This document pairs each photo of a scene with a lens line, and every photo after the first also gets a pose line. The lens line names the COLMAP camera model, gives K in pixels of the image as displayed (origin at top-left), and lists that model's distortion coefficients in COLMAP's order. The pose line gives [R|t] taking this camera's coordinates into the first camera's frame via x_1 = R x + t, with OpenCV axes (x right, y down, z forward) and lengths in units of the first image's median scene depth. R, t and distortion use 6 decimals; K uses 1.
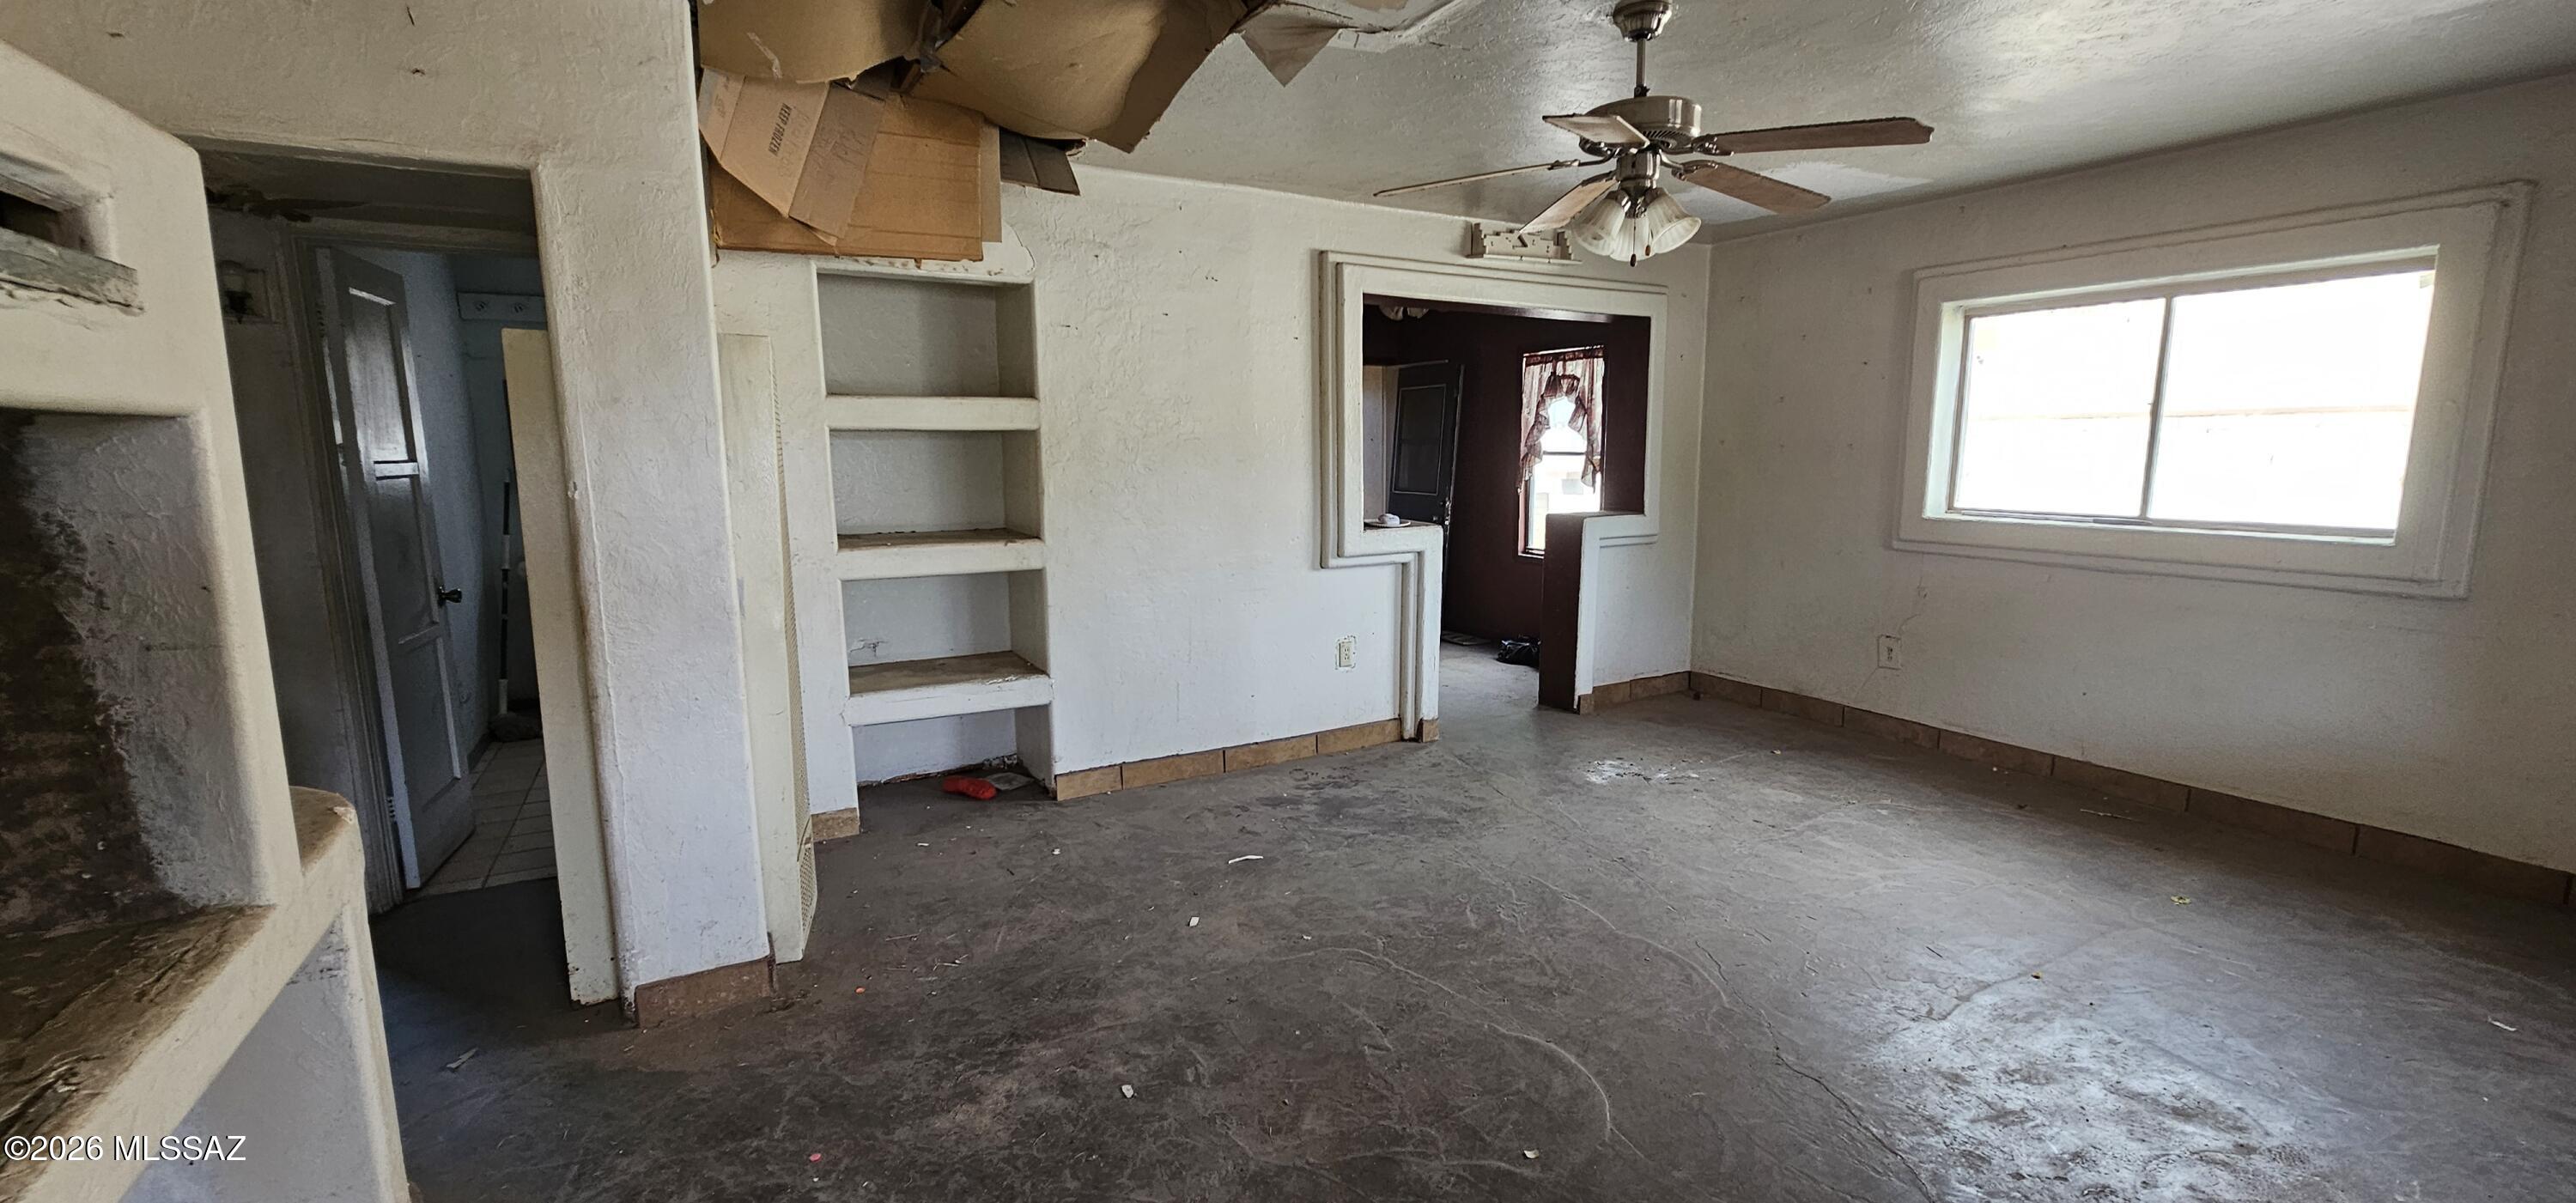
lens RADIAL K [[1052.6, 0, 1300.5], [0, 1052.6, 614.6], [0, 0, 1]] dist [0.003210, 0.000451]
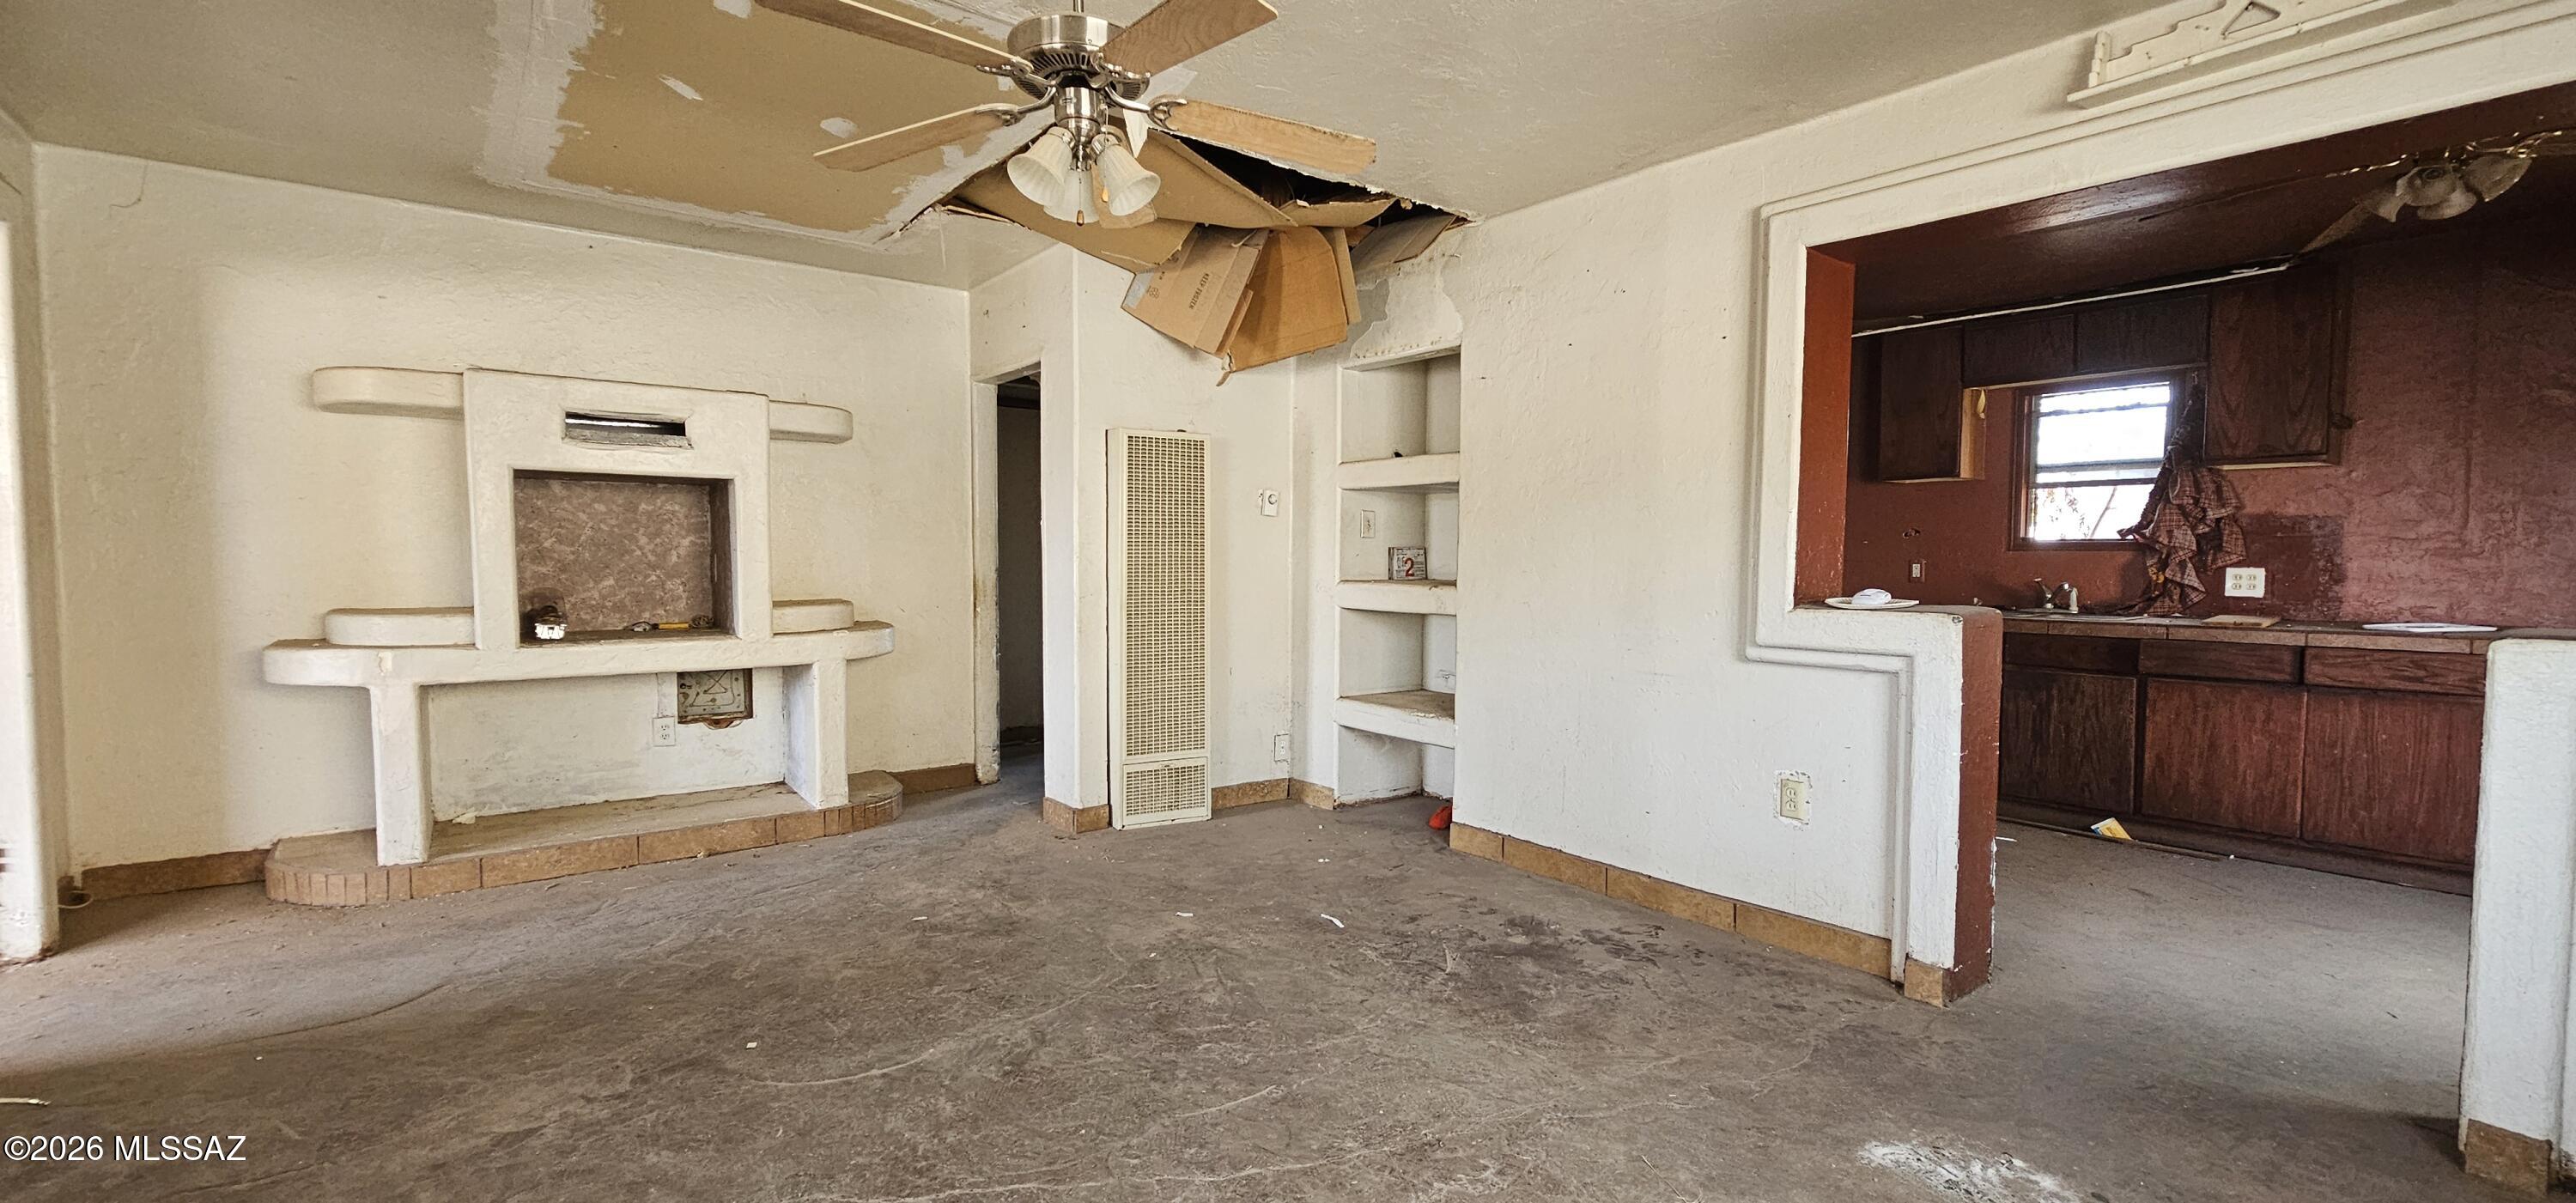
lens RADIAL K [[1052.6, 0, 1299.2], [0, 1052.6, 609.4], [0, 0, 1]] dist [0.003210, 0.000451]
pose [[0.149686, 0.060274, -0.986895, 0.704245], [-0.165318, 0.985615, 0.035122, -0.055934], [0.974815, 0.157894, 0.157497, 0.648421]]
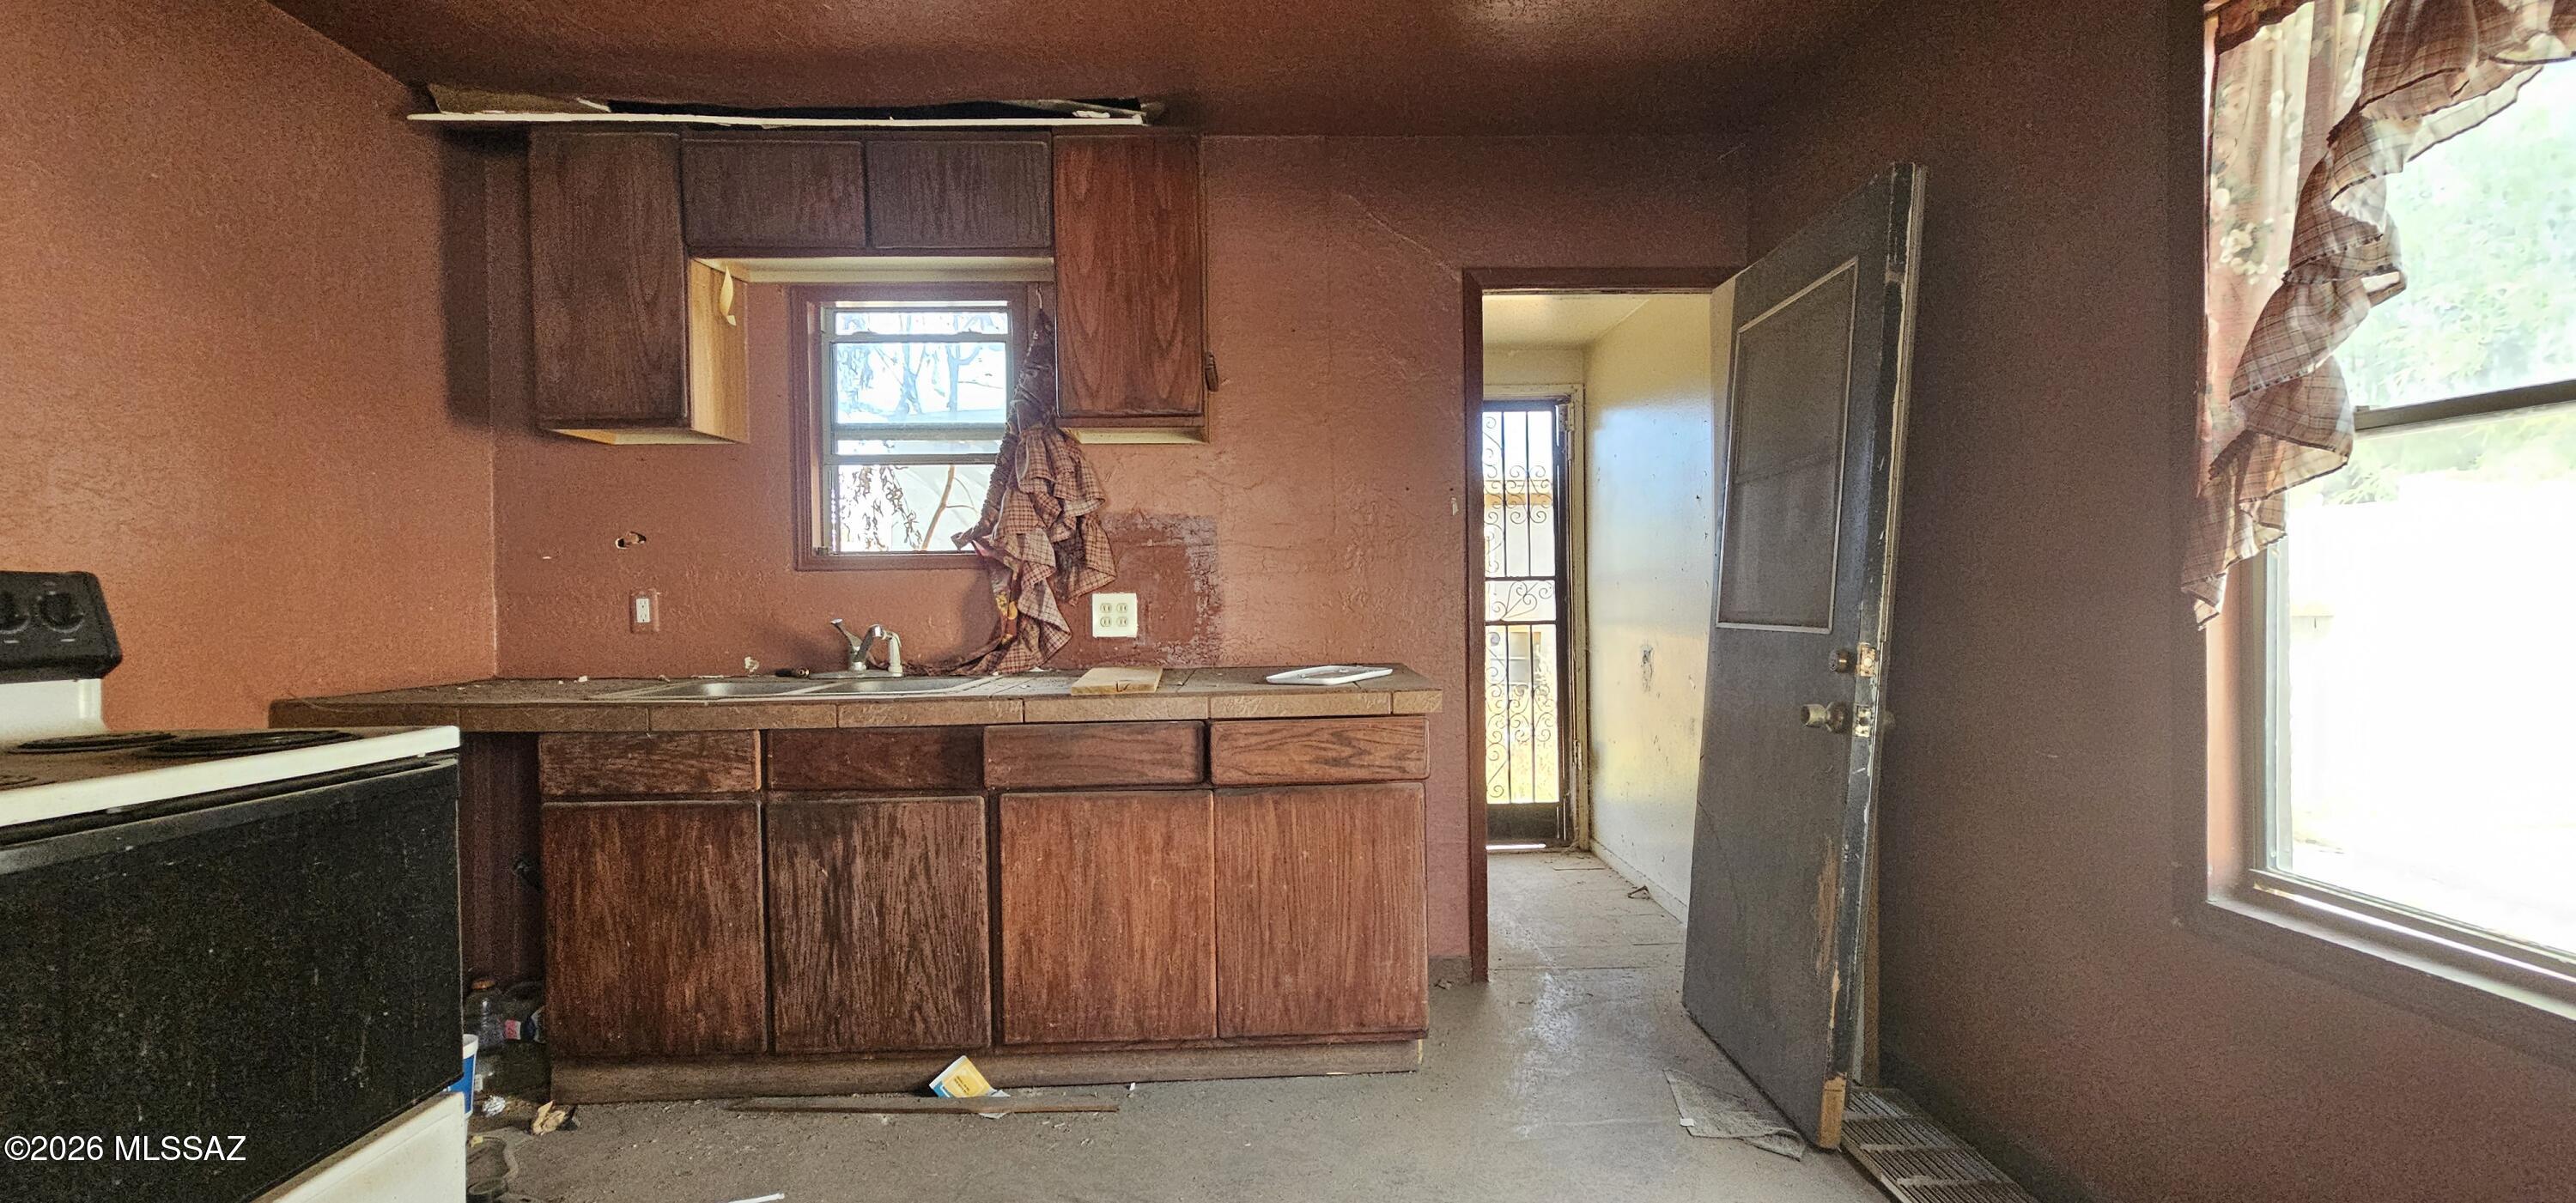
lens RADIAL K [[1052.6, 0, 1286.0], [0, 1052.6, 607.8], [0, 0, 1]] dist [0.003210, 0.000451]
pose [[0.880336, 0.001692, -0.474348, 0.235283], [-0.070594, 0.989325, -0.127484, -0.125509], [0.469068, 0.145715, 0.871058, 1.174914]]
